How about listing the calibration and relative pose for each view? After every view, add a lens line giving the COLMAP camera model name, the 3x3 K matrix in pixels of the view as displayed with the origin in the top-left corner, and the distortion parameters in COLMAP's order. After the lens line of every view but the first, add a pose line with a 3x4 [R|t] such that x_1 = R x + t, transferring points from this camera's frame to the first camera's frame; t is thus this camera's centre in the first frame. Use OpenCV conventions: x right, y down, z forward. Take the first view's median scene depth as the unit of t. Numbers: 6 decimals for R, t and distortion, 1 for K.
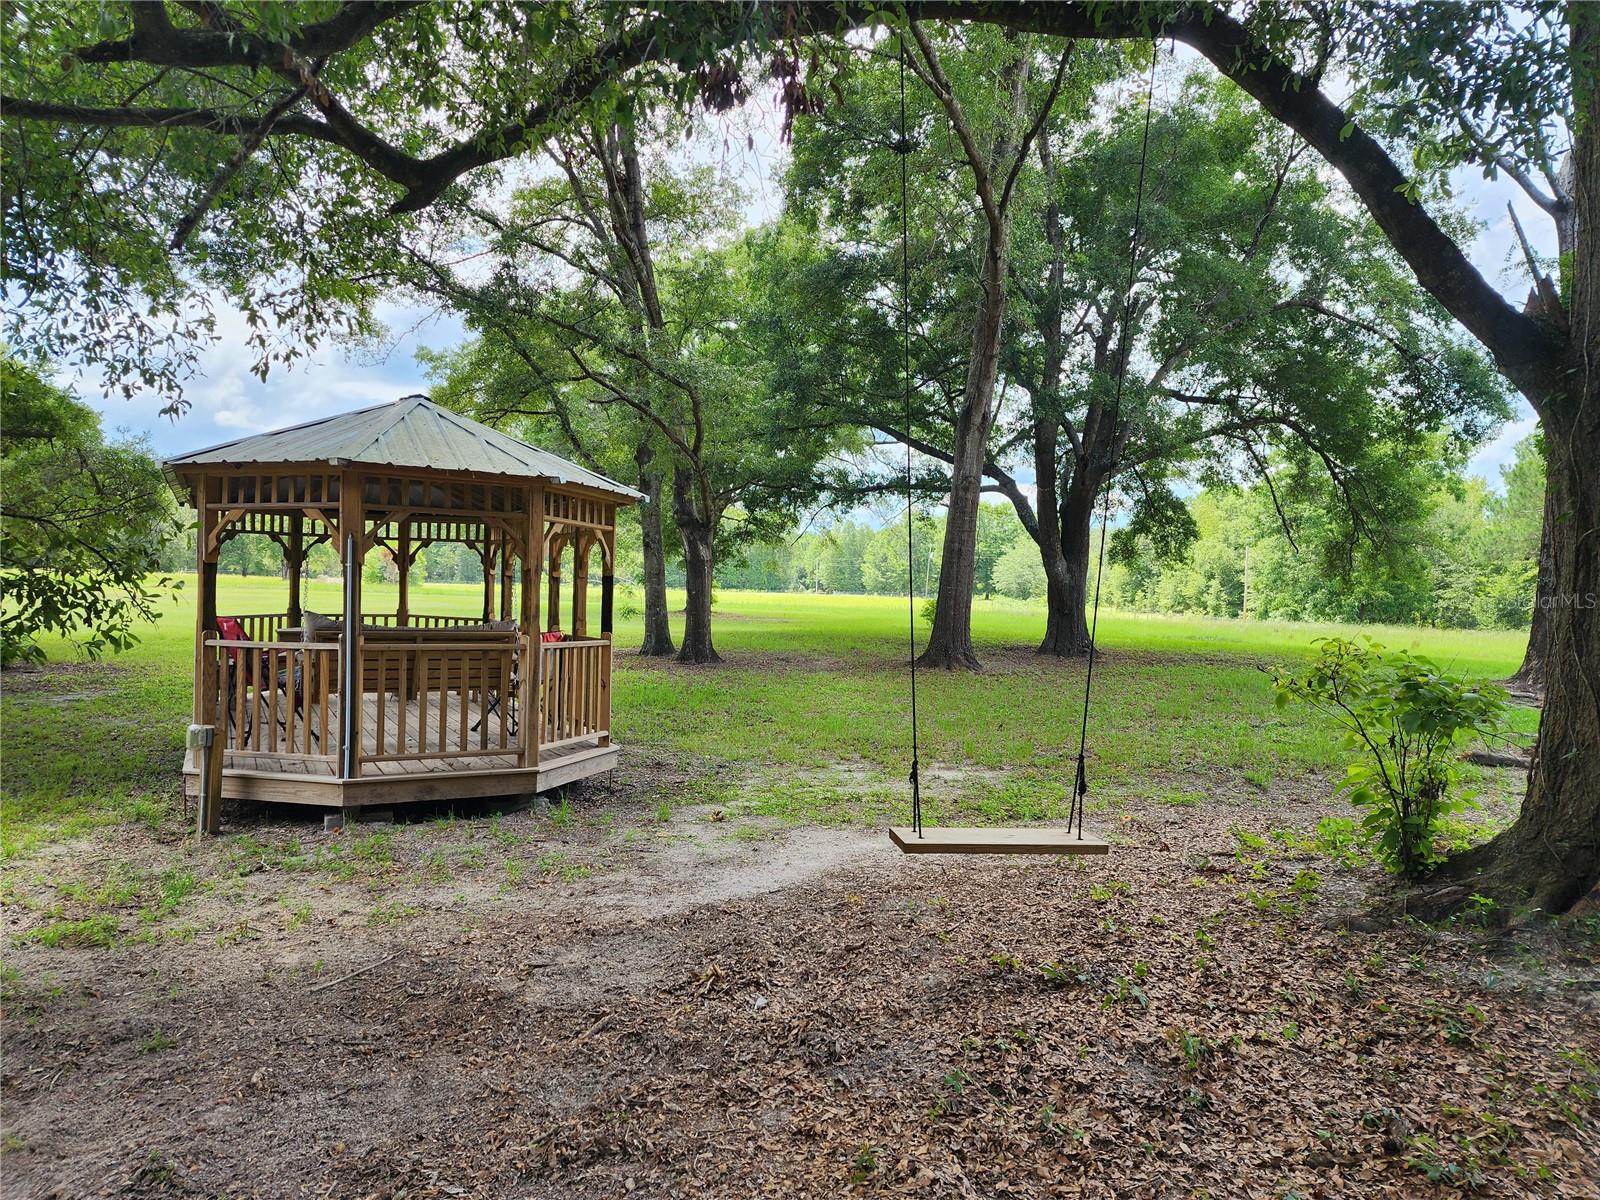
lens RADIAL K [[1073.1, 0, 800.0], [0, 1073.1, 600.0], [0, 0, 1]] dist [0.082101, -0.072857]
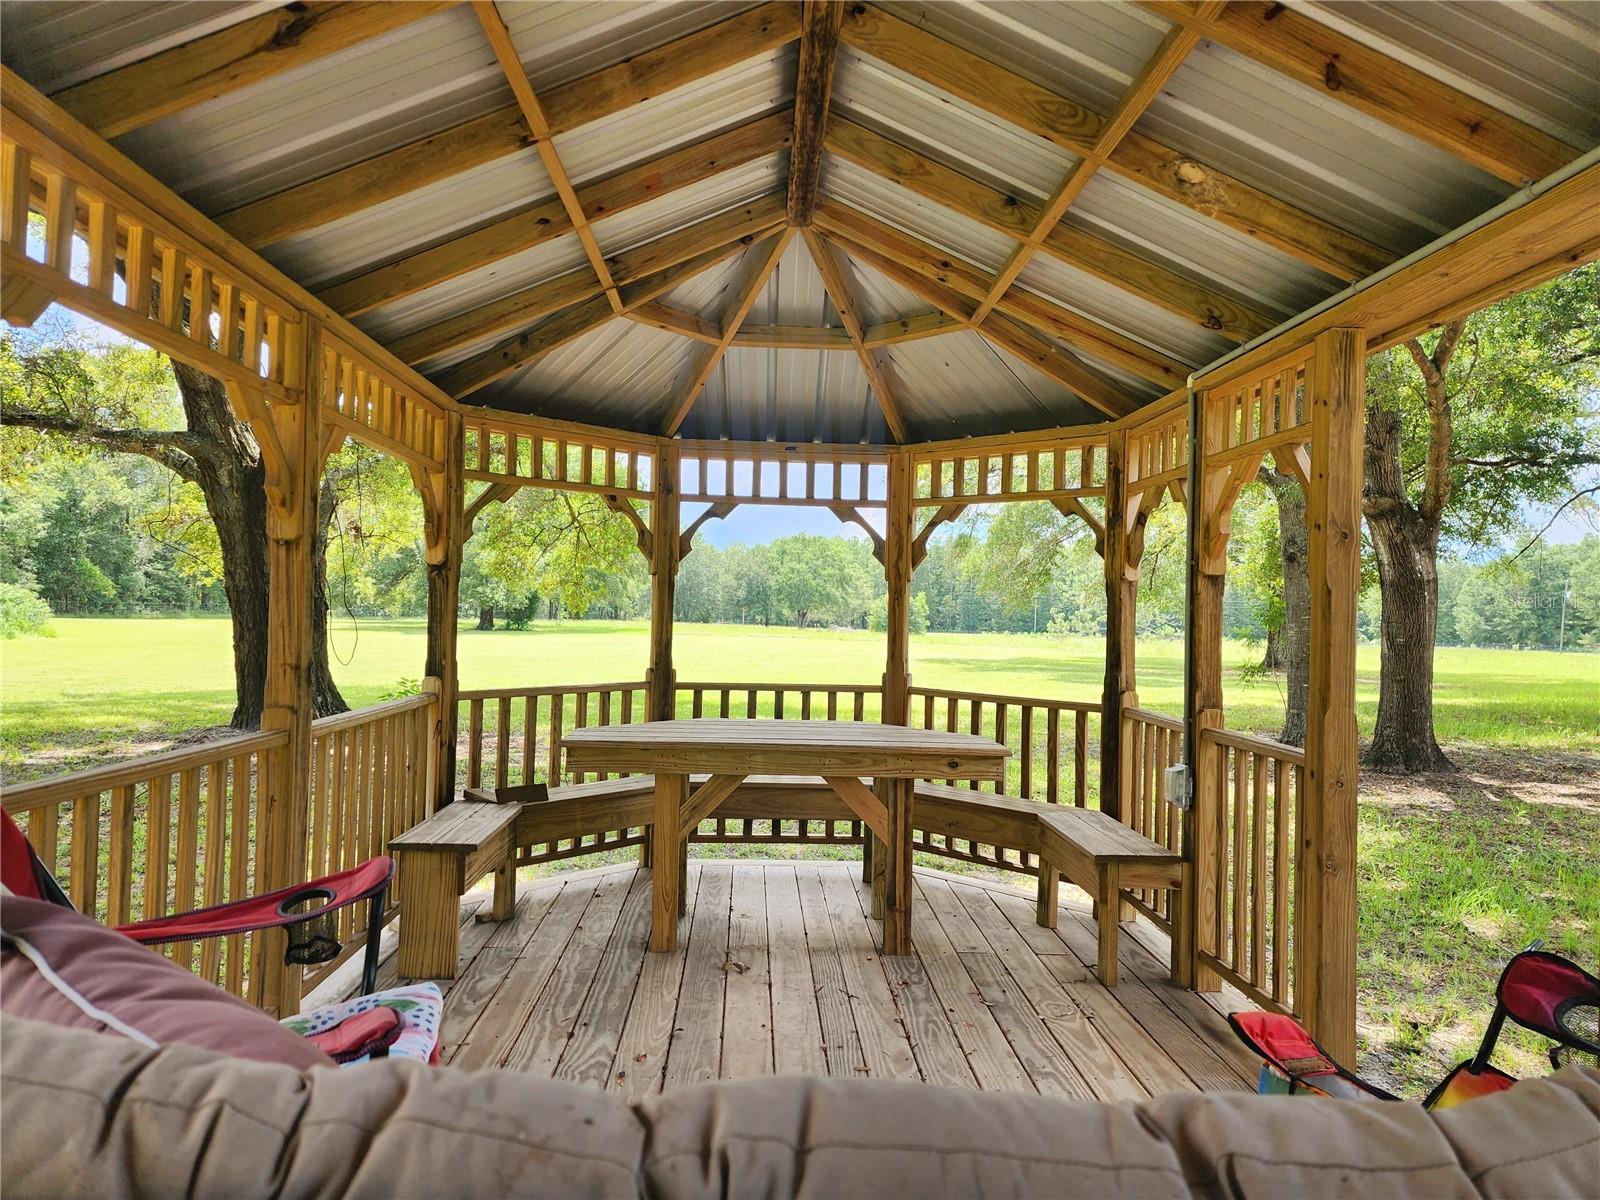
lens RADIAL K [[1073.1, 0, 800.0], [0, 1073.1, 600.0], [0, 0, 1]] dist [0.082101, -0.072857]
pose [[0.900445, -0.016712, -0.434648, -0.225125], [-0.003793, 0.998922, -0.046265, -0.000419], [0.434953, 0.043308, 0.899411, 0.624220]]
